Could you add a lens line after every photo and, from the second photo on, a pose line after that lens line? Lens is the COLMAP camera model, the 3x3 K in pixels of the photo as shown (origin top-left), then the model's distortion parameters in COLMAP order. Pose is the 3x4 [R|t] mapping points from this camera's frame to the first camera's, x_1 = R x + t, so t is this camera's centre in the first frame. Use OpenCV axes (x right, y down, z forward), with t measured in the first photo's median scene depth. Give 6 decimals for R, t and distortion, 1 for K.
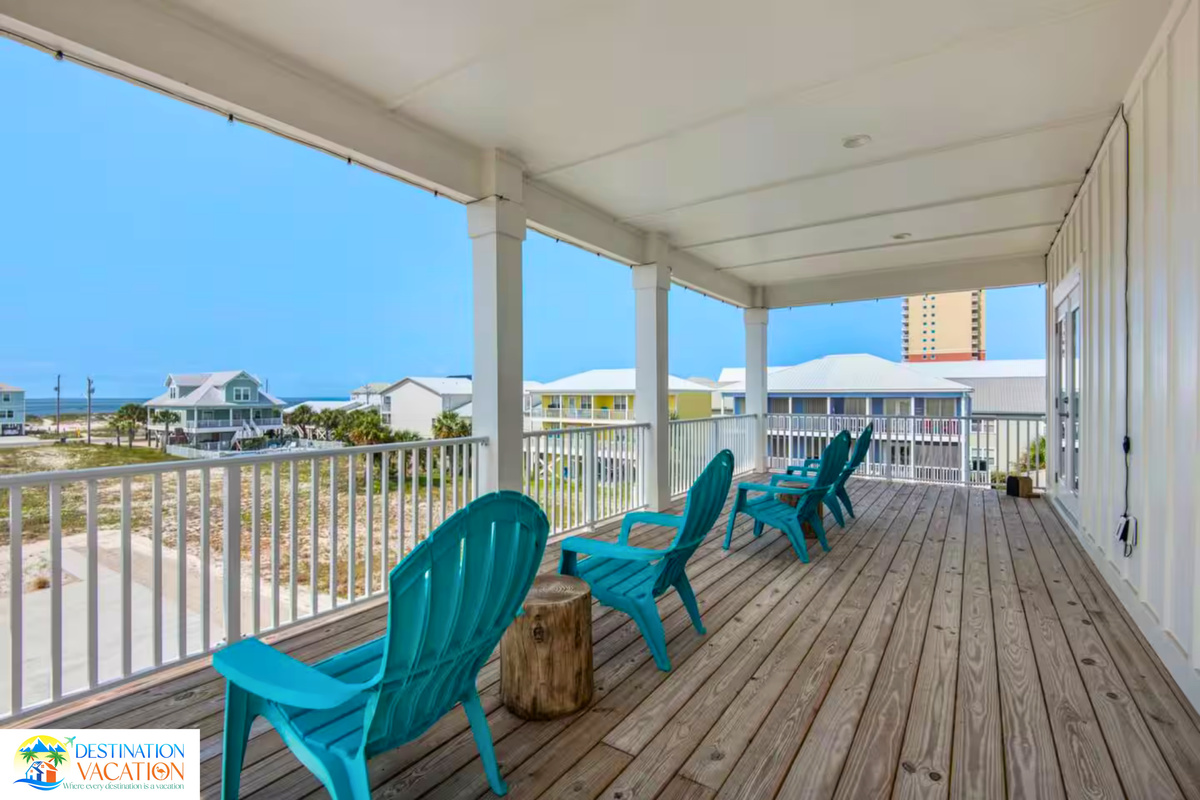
lens RADIAL K [[534.3, 0, 594.3], [0, 534.3, 396.9], [0, 0, 1]] dist [-0.000261, -0.000330]
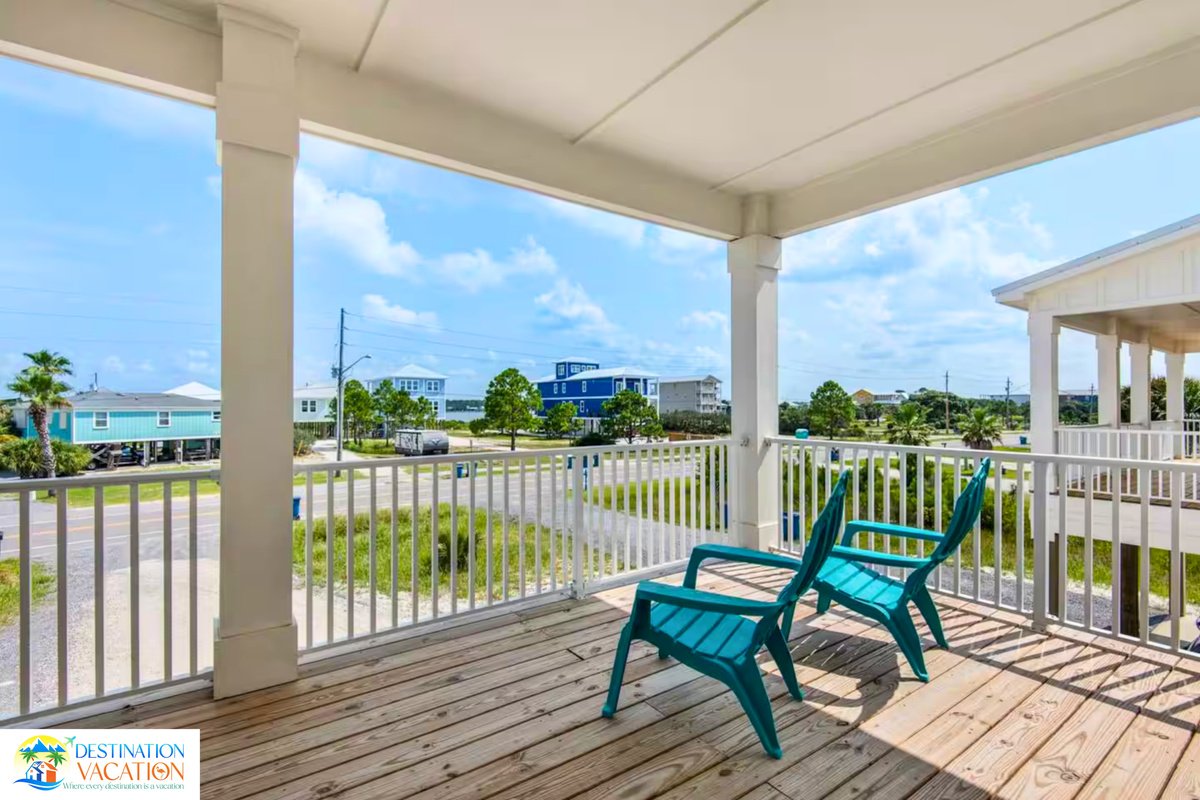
lens RADIAL K [[534.3, 0, 594.3], [0, 534.3, 396.9], [0, 0, 1]] dist [-0.000261, -0.000330]
pose [[0.947690, 0.000819, -0.319191, 0.248372], [-0.005742, 0.999879, -0.014483, -0.003127], [0.319140, 0.015558, 0.947580, 0.338803]]
